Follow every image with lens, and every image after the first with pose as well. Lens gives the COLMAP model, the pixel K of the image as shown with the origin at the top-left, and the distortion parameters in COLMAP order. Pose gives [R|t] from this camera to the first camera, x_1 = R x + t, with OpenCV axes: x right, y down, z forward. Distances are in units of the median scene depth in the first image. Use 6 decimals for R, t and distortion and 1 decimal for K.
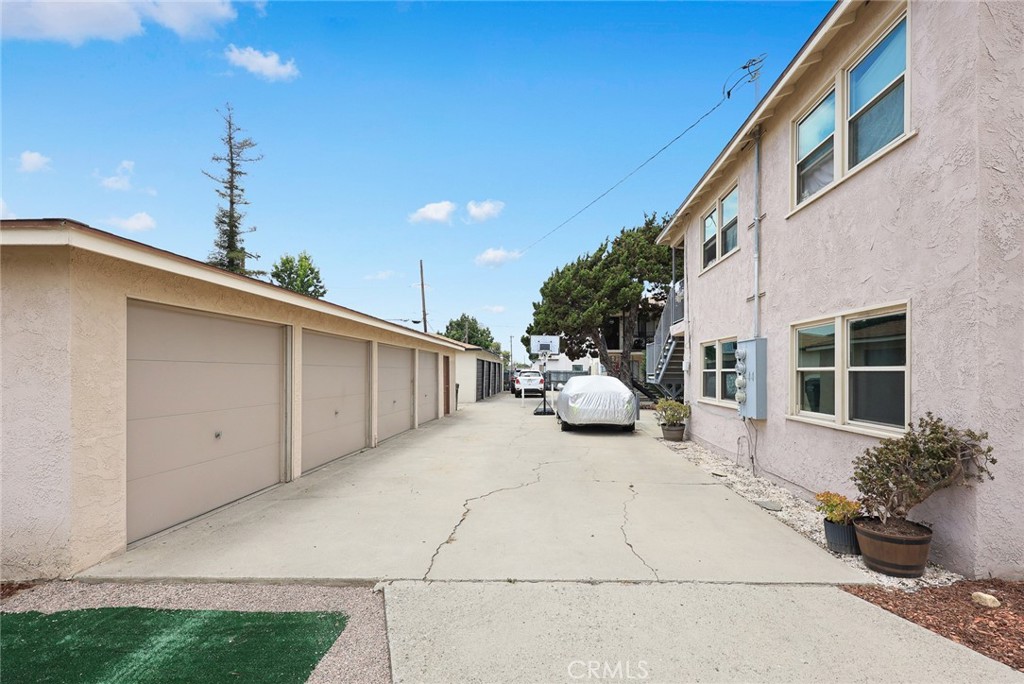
lens RADIAL K [[451.1, 0, 553.5], [0, 451.1, 376.0], [0, 0, 1]] dist [0.002412, -0.000776]
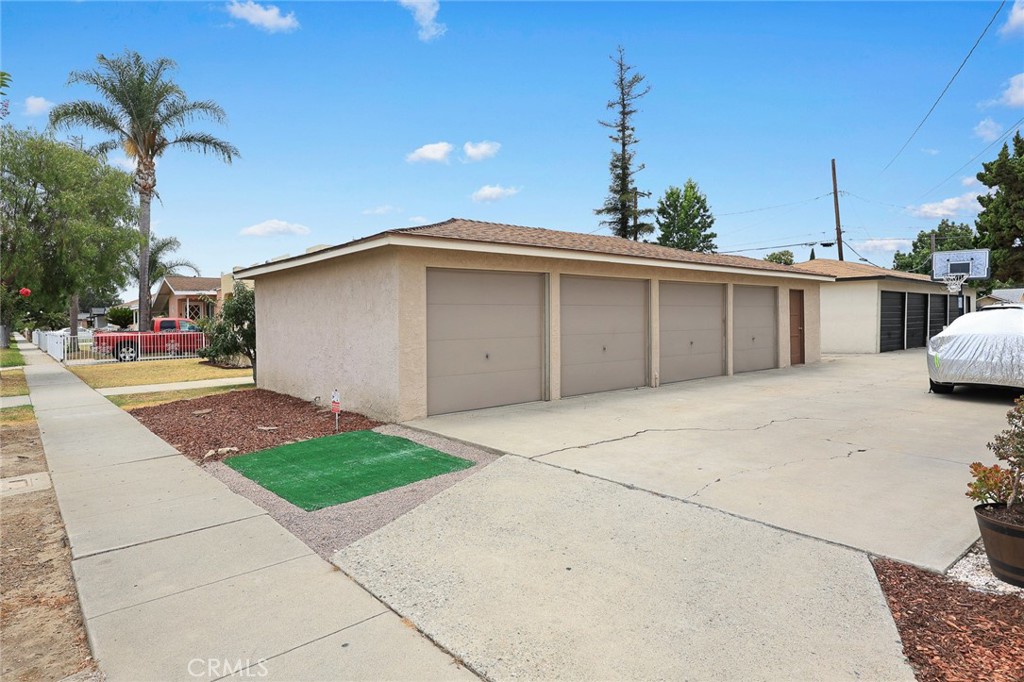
lens RADIAL K [[588.6, 0, 505.9], [0, 588.6, 324.4], [0, 0, 1]] dist [0.003784, -0.001772]
pose [[0.634823, -0.004766, -0.772643, 0.309573], [0.009229, 0.999956, 0.001415, 0.013110], [0.772602, -0.008029, 0.634840, -0.052564]]
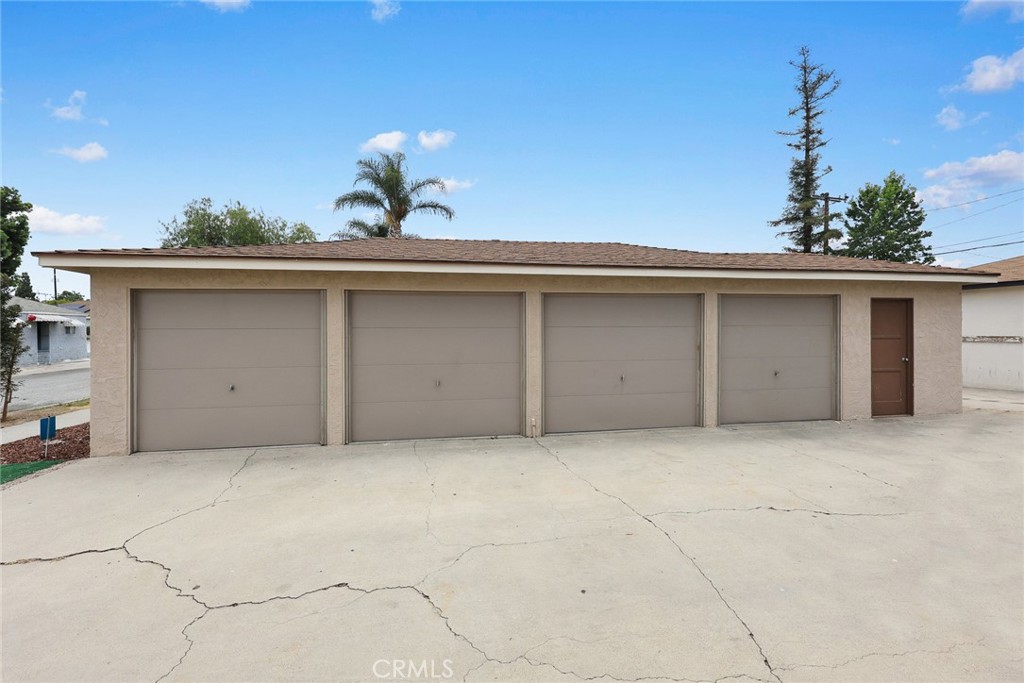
lens RADIAL K [[427.7, 0, 516.9], [0, 427.7, 328.5], [0, 0, 1]] dist [0.001704, 0.000701]
pose [[0.147680, -0.005202, -0.989022, 0.226590], [-0.000384, 0.999986, -0.005317, -0.010954], [0.989035, 0.001165, 0.147675, 0.693460]]
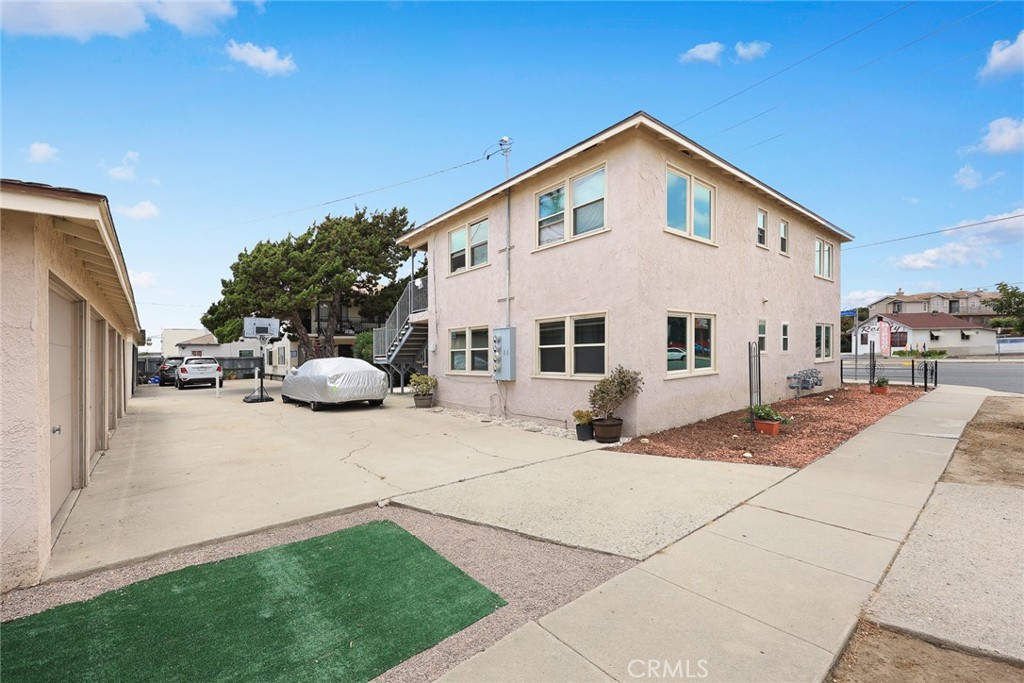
lens RADIAL K [[427.7, 0, 539.1], [0, 427.7, 374.1], [0, 0, 1]] dist [0.001704, 0.000701]
pose [[0.750324, -0.052412, 0.658989, -0.254493], [0.030250, 0.998530, 0.044974, 0.007413], [-0.660378, -0.013811, 0.750807, -0.086711]]
